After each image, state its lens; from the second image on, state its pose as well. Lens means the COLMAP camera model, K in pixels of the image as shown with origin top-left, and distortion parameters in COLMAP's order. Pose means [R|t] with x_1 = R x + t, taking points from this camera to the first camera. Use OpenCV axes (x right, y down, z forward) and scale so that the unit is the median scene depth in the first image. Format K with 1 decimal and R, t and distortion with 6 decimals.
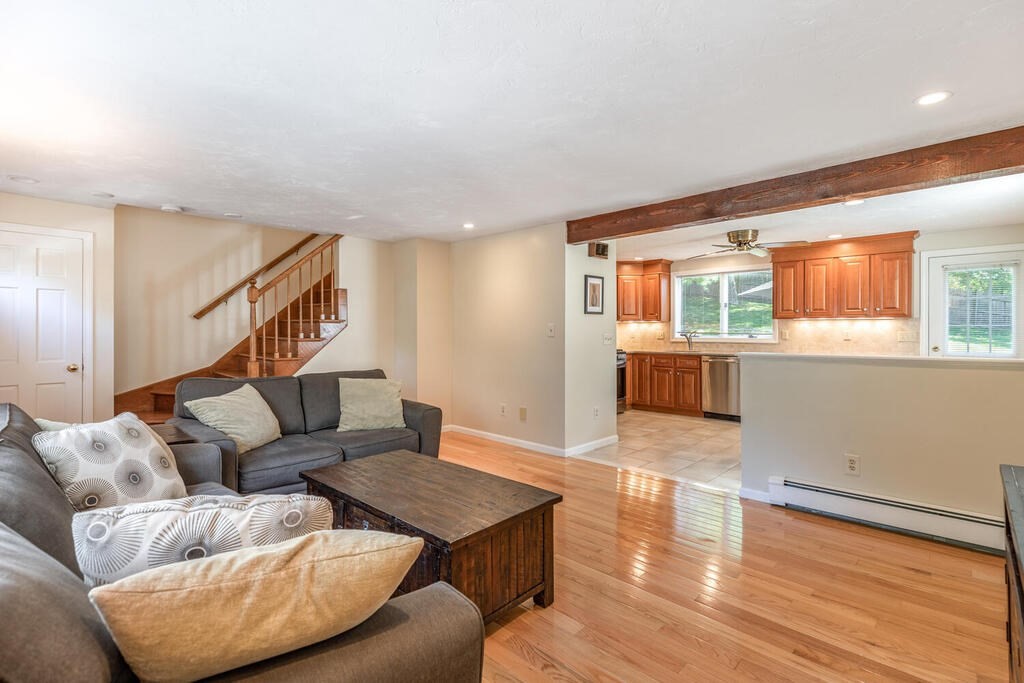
lens RADIAL K [[470.2, 0, 506.2], [0, 470.2, 332.0], [0, 0, 1]] dist [0.002533, 0.000372]
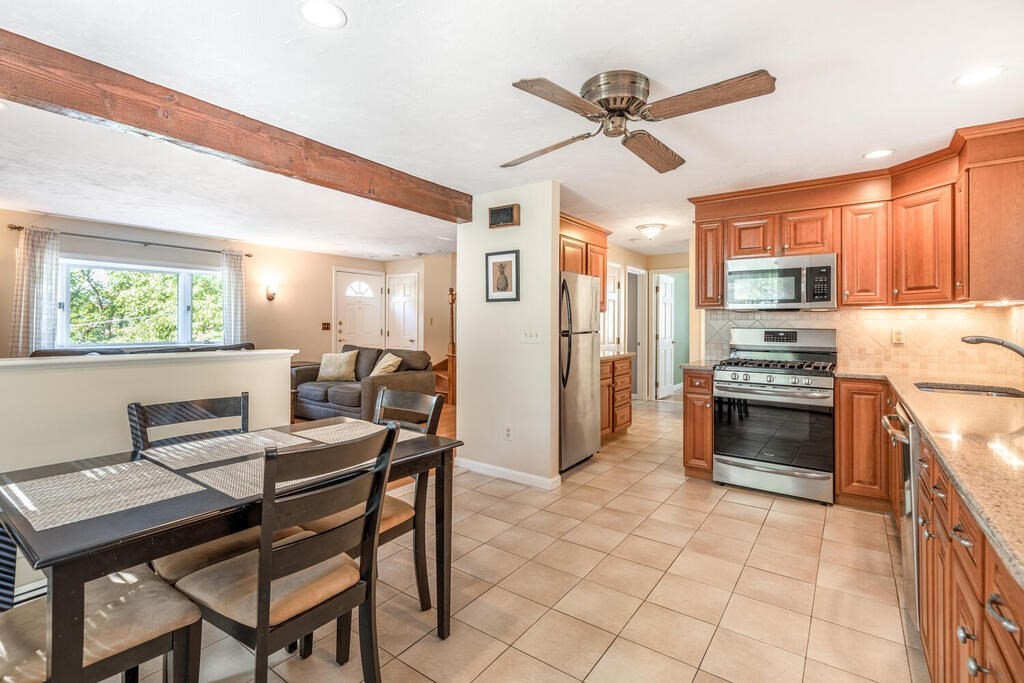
lens RADIAL K [[474.9, 0, 506.9], [0, 474.9, 321.5], [0, 0, 1]] dist [-0.001101, 0.000025]
pose [[0.148248, -0.000501, -0.988950, 0.797891], [-0.012415, 0.999920, -0.002368, -0.003156], [0.988872, 0.012629, 0.148230, 0.748013]]
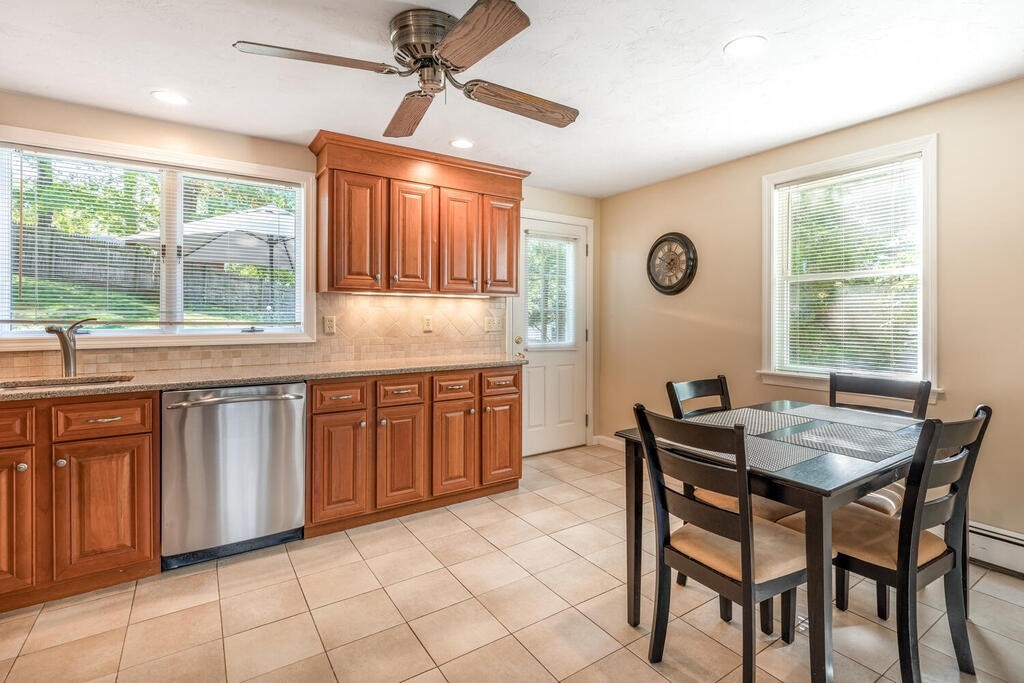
lens RADIAL K [[492.5, 0, 538.6], [0, 492.5, 318.3], [0, 0, 1]] dist [0.001132, 0.000108]
pose [[0.185932, -0.000555, 0.982562, 0.140276], [0.005998, 0.999982, -0.000570, 0.000990], [-0.982544, 0.006000, 0.185932, 0.756018]]
